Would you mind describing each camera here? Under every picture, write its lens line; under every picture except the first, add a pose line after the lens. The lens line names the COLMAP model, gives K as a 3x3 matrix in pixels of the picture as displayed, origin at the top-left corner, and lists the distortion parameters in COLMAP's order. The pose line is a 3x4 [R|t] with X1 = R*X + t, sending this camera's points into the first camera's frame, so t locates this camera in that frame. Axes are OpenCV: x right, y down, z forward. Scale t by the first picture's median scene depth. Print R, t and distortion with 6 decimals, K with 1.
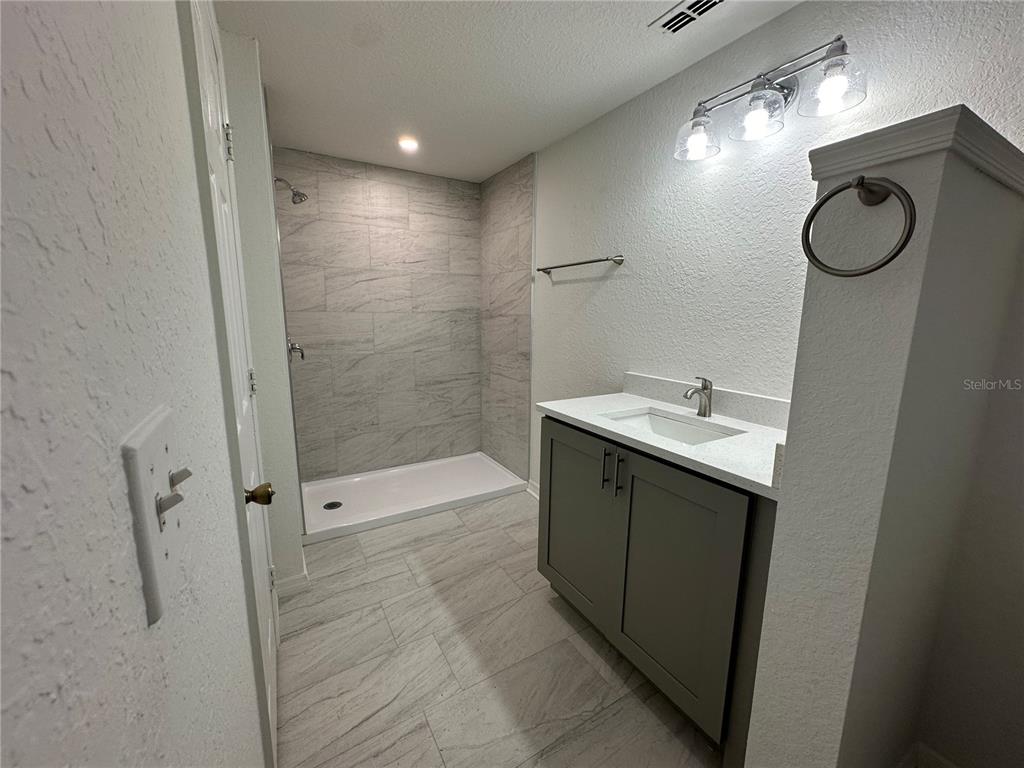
lens RADIAL K [[407.4, 0, 512.0], [0, 407.4, 384.0], [0, 0, 1]] dist [-0.003222, 0.000897]
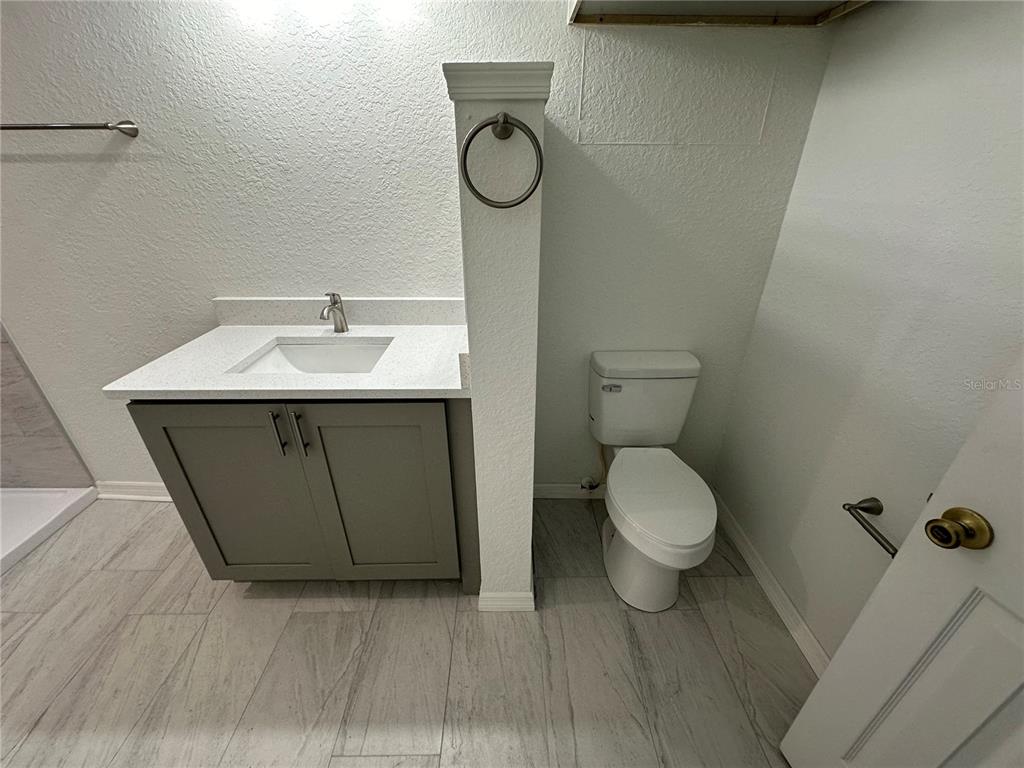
lens RADIAL K [[407.4, 0, 512.0], [0, 407.4, 384.0], [0, 0, 1]] dist [-0.003222, 0.000897]
pose [[0.500937, -0.403138, 0.765861, -0.064465], [0.155332, 0.912402, 0.378675, -0.062425], [-0.851431, -0.070730, 0.519676, 0.087959]]
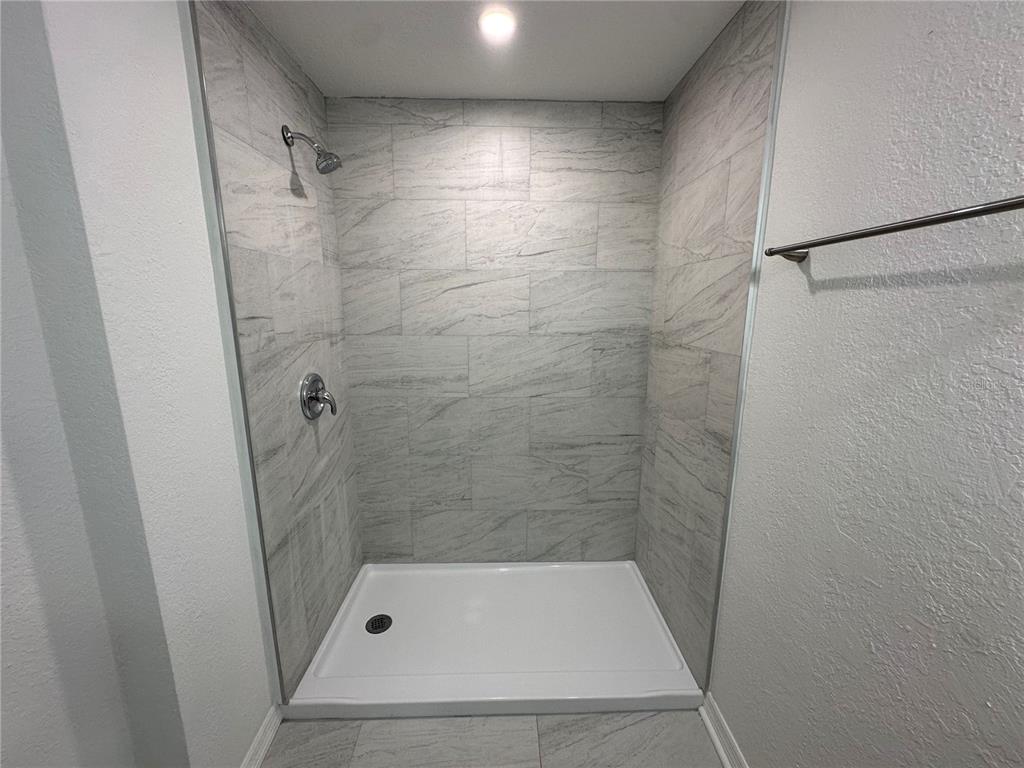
lens RADIAL K [[407.4, 0, 512.0], [0, 407.4, 384.0], [0, 0, 1]] dist [-0.003222, 0.000897]
pose [[0.875552, 0.085360, -0.475524, 0.039788], [-0.077984, 0.996331, 0.035260, -0.135233], [0.476789, 0.006211, 0.878996, 0.488960]]
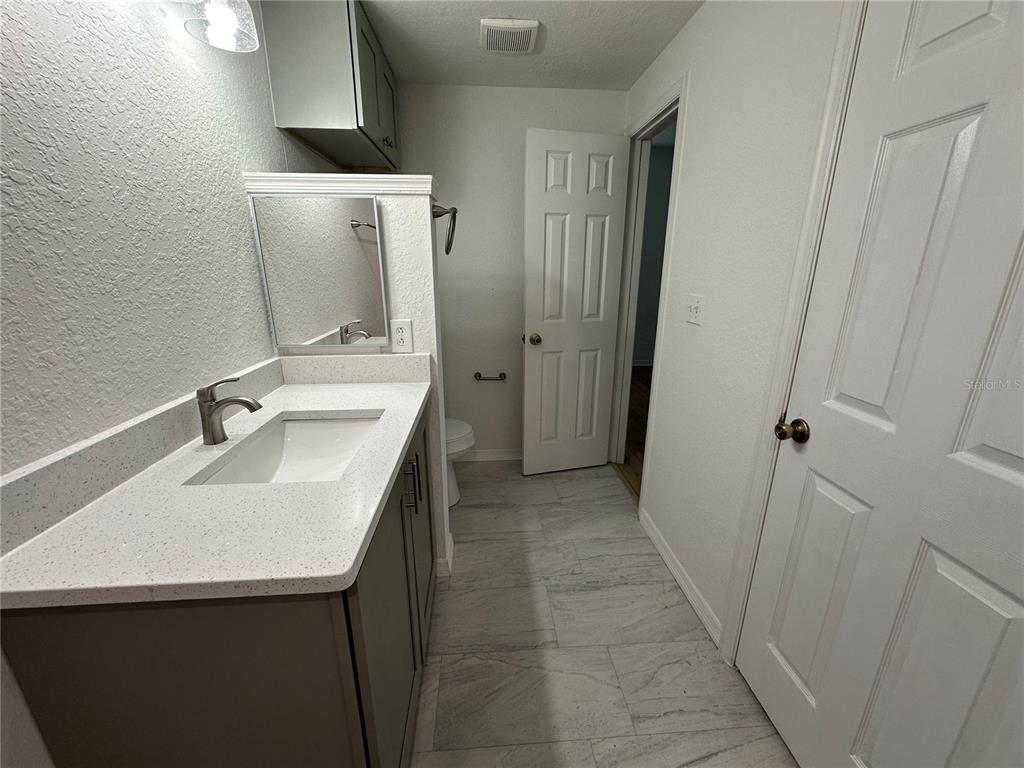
lens RADIAL K [[407.4, 0, 512.0], [0, 407.4, 384.0], [0, 0, 1]] dist [-0.003222, 0.000897]
pose [[-0.894597, -0.140798, 0.424113, -0.116778], [0.063040, 0.899814, 0.431695, -0.143371], [-0.442405, 0.412929, -0.796095, 0.730142]]
